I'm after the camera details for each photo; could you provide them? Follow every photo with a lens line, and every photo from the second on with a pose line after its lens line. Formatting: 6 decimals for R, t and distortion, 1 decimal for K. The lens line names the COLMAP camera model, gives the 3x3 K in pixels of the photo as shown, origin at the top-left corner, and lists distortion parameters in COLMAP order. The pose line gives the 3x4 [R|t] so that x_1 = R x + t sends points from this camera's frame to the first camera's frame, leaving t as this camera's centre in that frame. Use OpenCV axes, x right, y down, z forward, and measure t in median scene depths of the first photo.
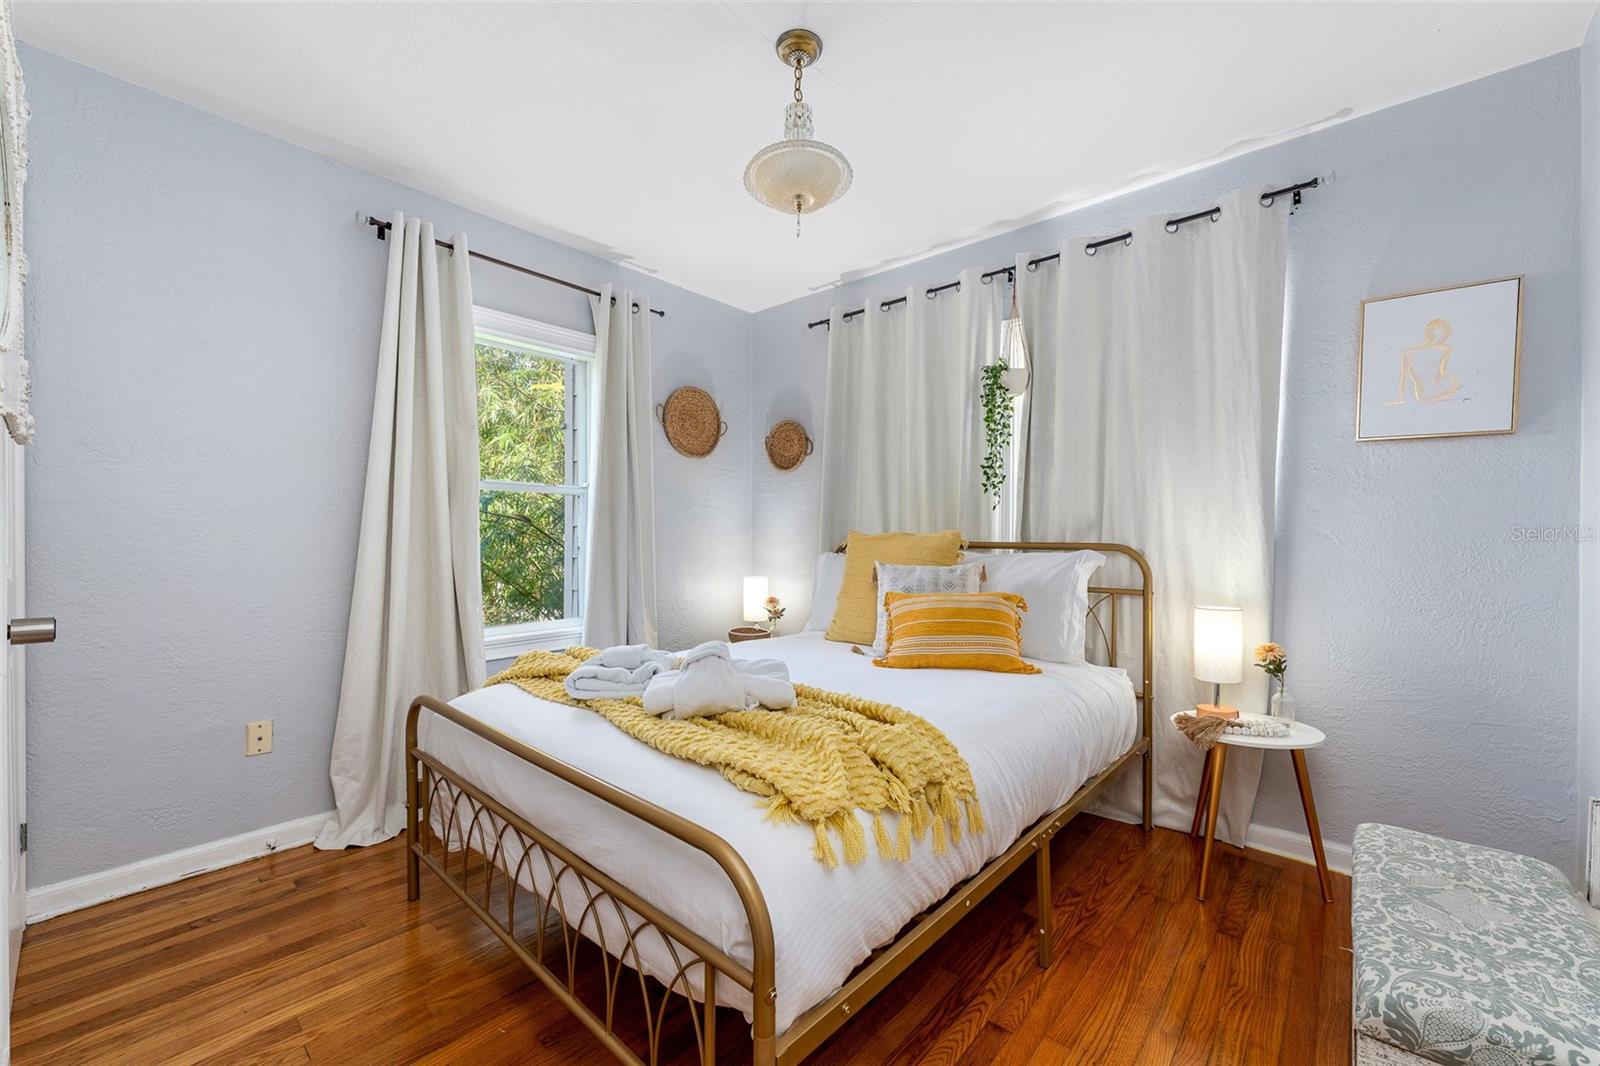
lens RADIAL K [[644.3, 0, 796.5], [0, 644.3, 524.9], [0, 0, 1]] dist [0.002218, -0.000052]
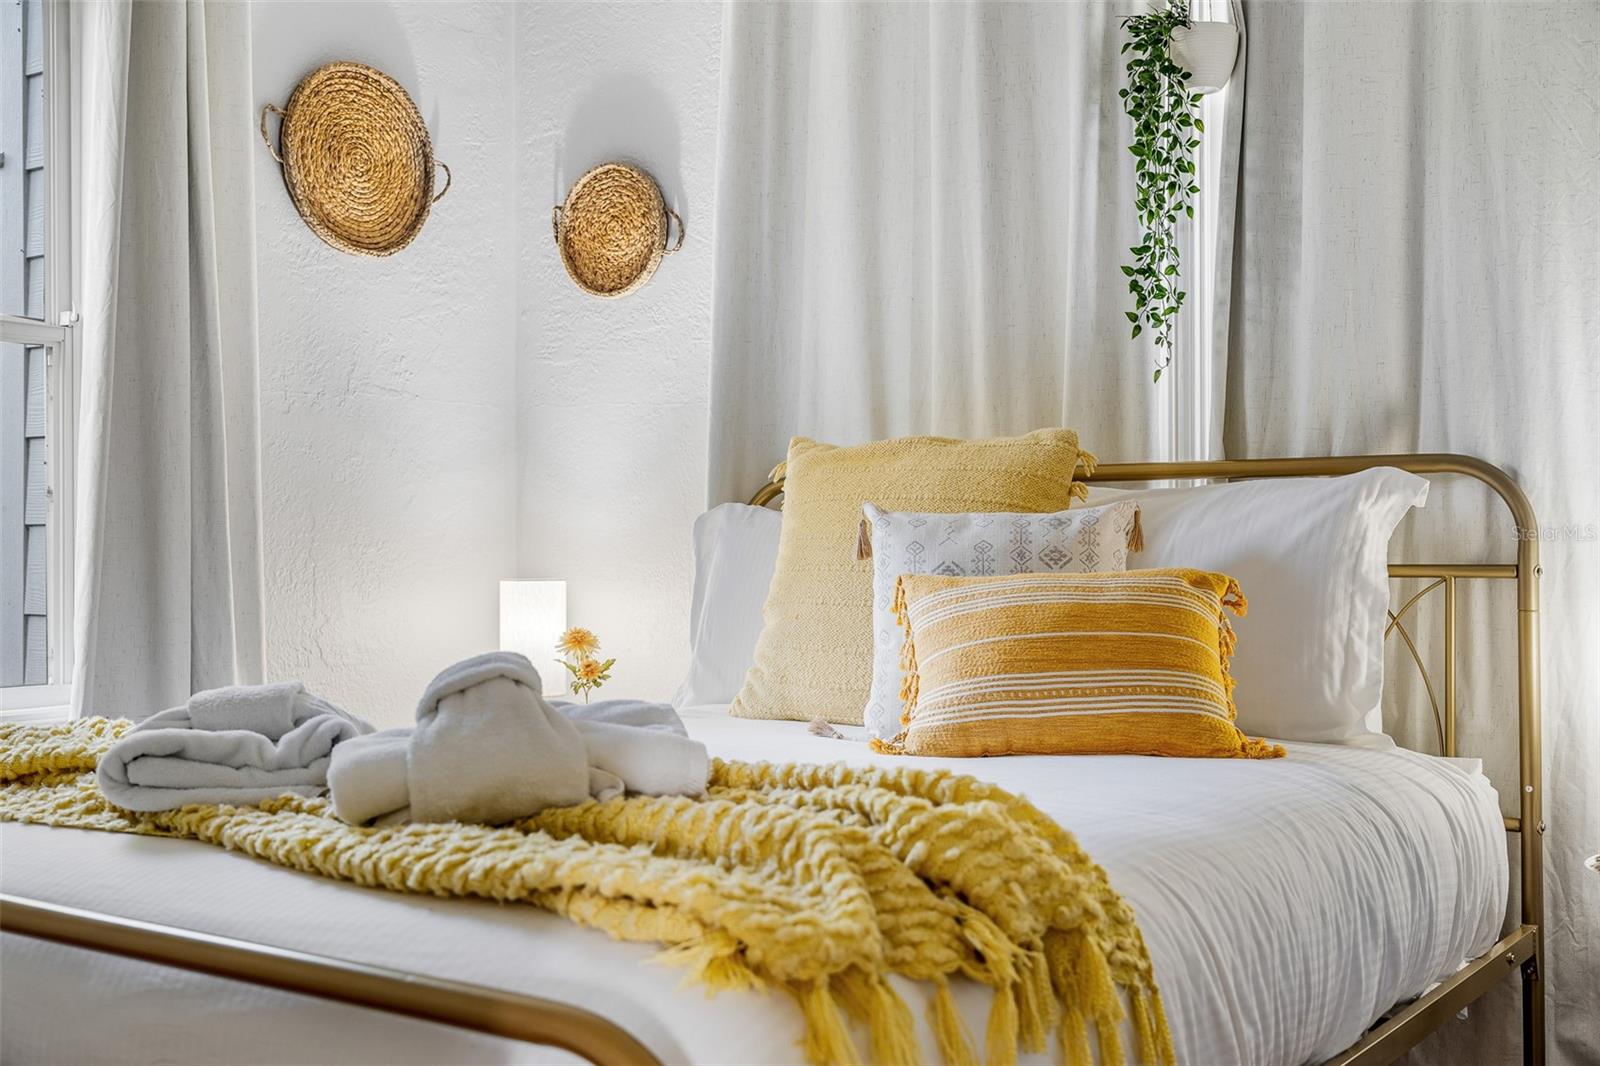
lens RADIAL K [[1805.7, 0, 801.8], [0, 1805.7, 508.5], [0, 0, 1]] dist [0.008481, 0.012020]
pose [[0.992408, -0.008285, 0.122710, -0.051550], [0.009249, 0.999931, -0.007287, 0.069302], [-0.122641, 0.008367, 0.992416, -0.079915]]
